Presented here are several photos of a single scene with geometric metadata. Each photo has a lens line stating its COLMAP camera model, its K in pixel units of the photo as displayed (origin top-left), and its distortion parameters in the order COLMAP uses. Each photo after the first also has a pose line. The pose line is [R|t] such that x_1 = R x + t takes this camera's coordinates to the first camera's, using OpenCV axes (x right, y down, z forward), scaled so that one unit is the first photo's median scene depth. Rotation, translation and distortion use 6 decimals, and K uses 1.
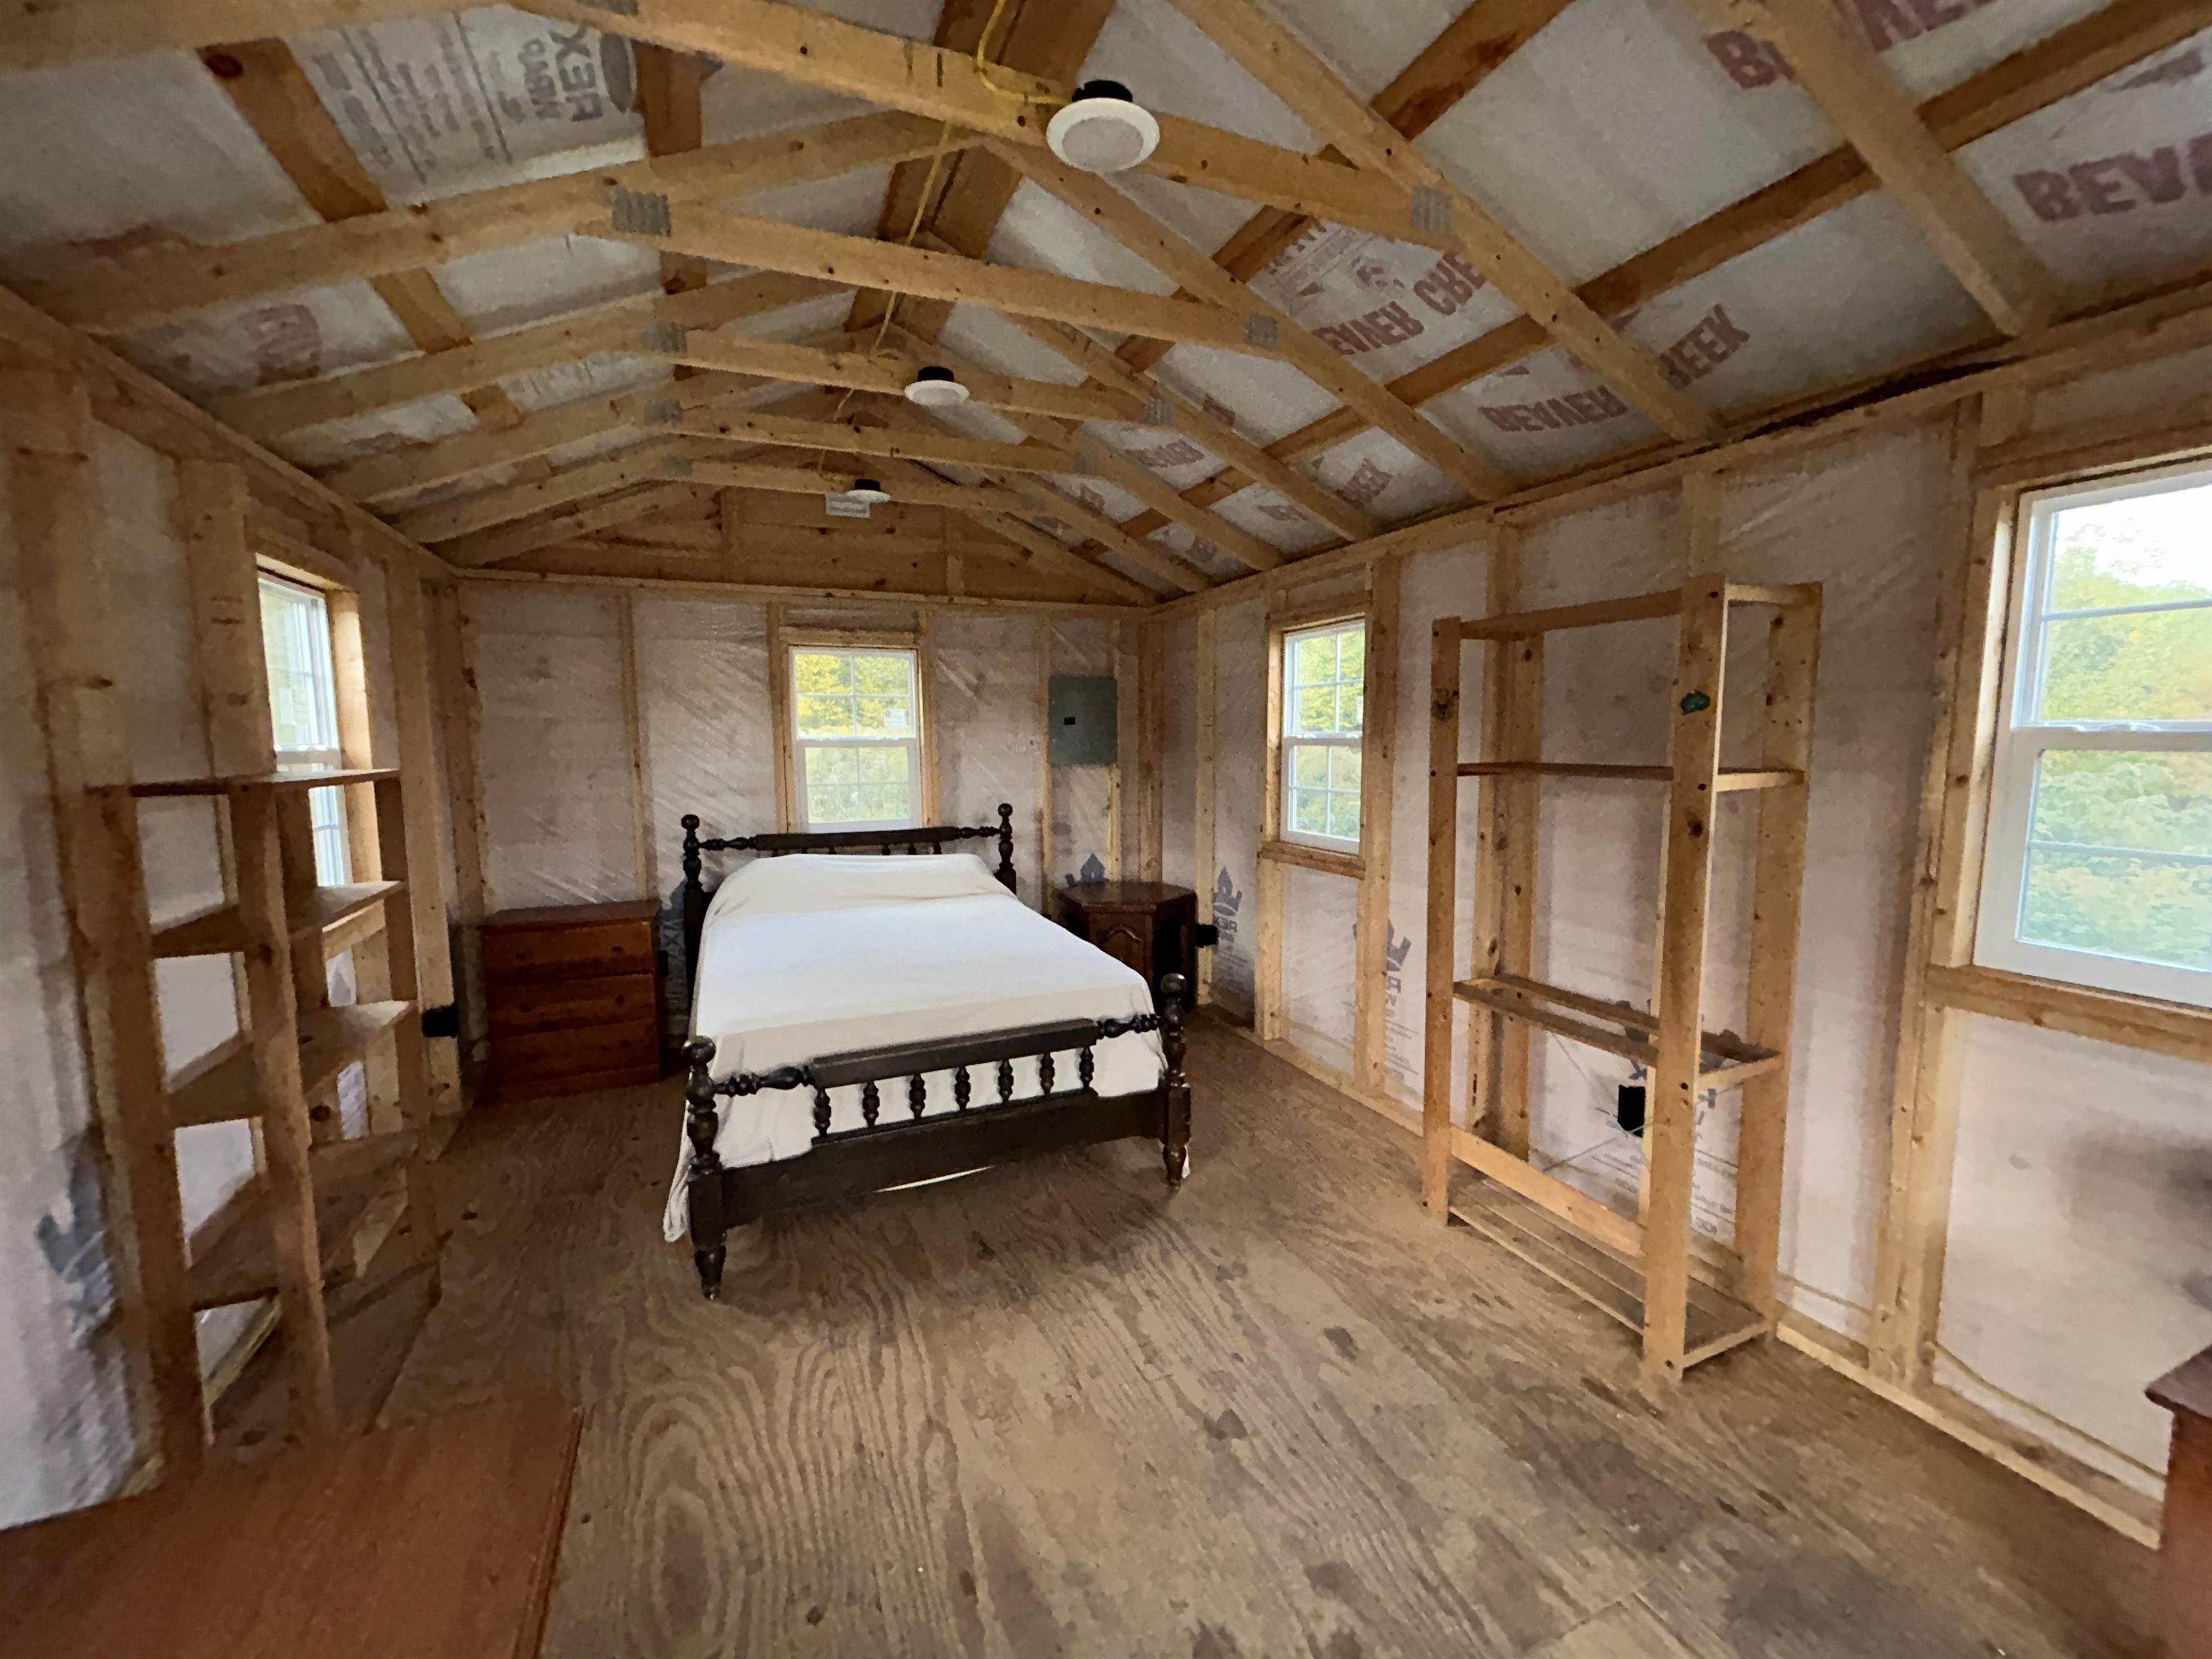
lens RADIAL K [[883.4, 0, 1098.6], [0, 883.4, 829.0], [0, 0, 1]] dist [-0.003685, 0.001011]
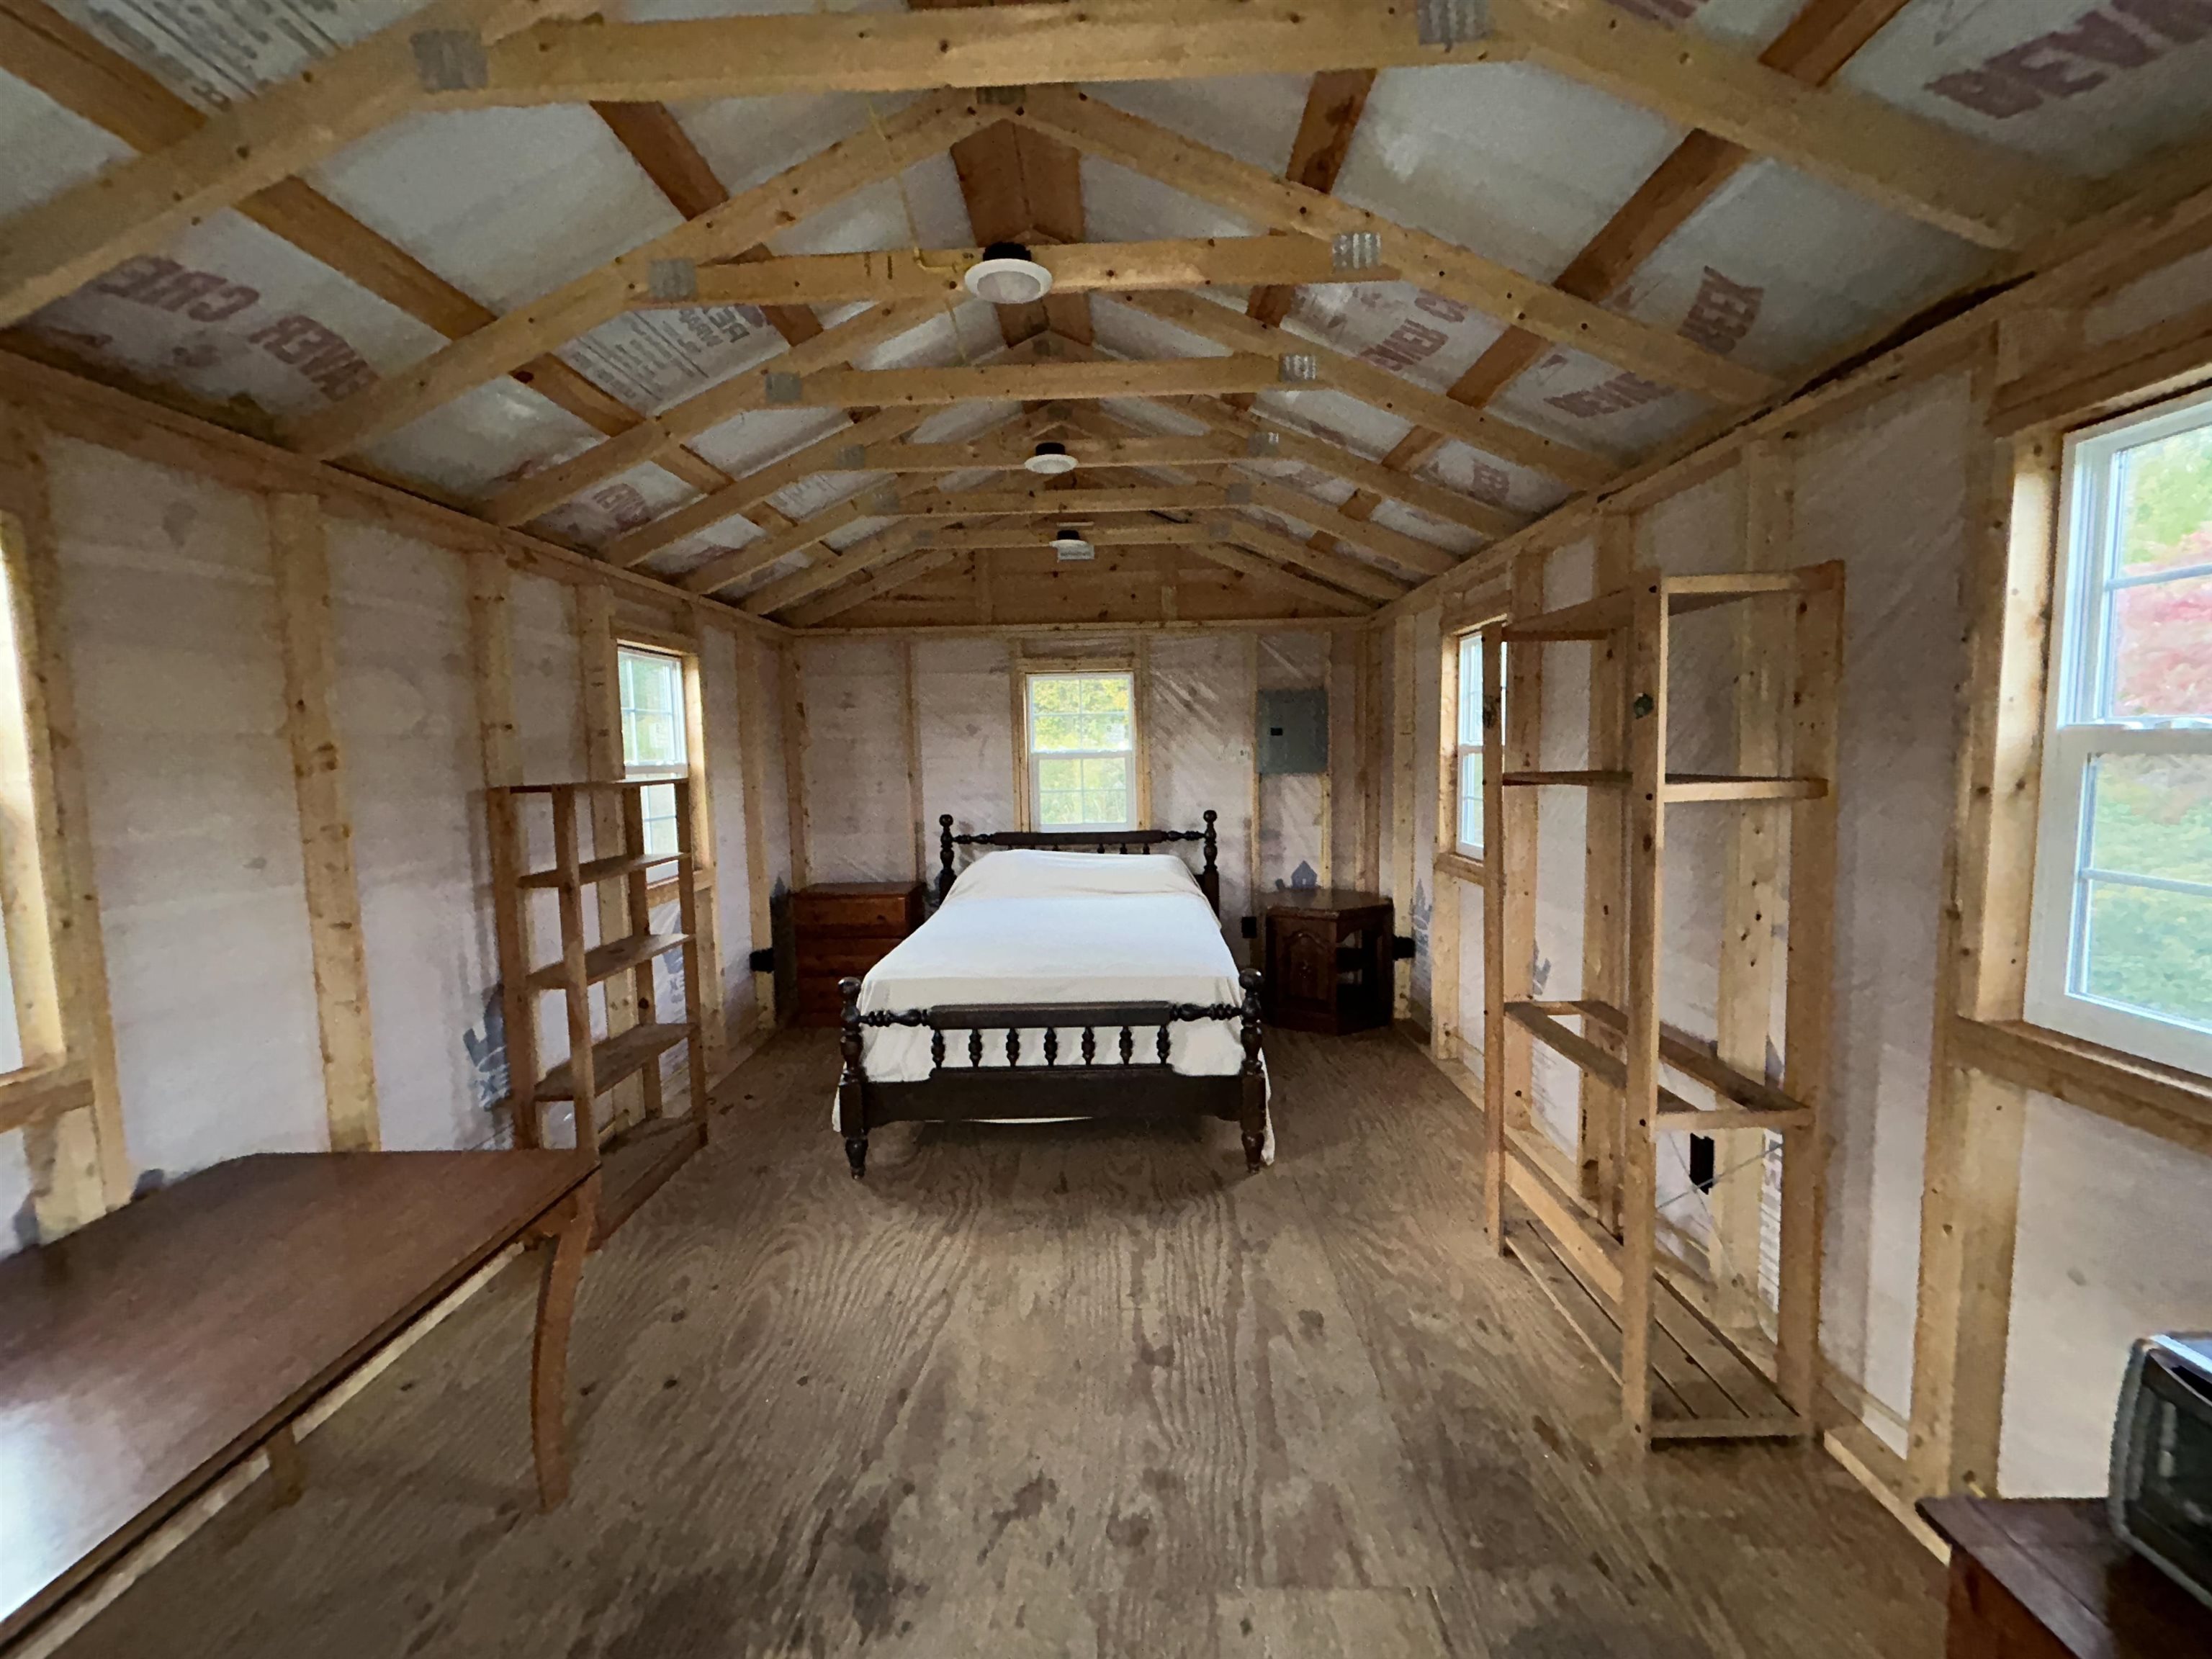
lens RADIAL K [[883.4, 0, 1101.1], [0, 883.4, 829.0], [0, 0, 1]] dist [-0.003685, 0.001011]
pose [[0.911108, 0.024758, -0.411424, 0.433175], [-0.029127, 0.999566, -0.004353, 0.005393], [0.411137, 0.015949, 0.911434, -0.062864]]
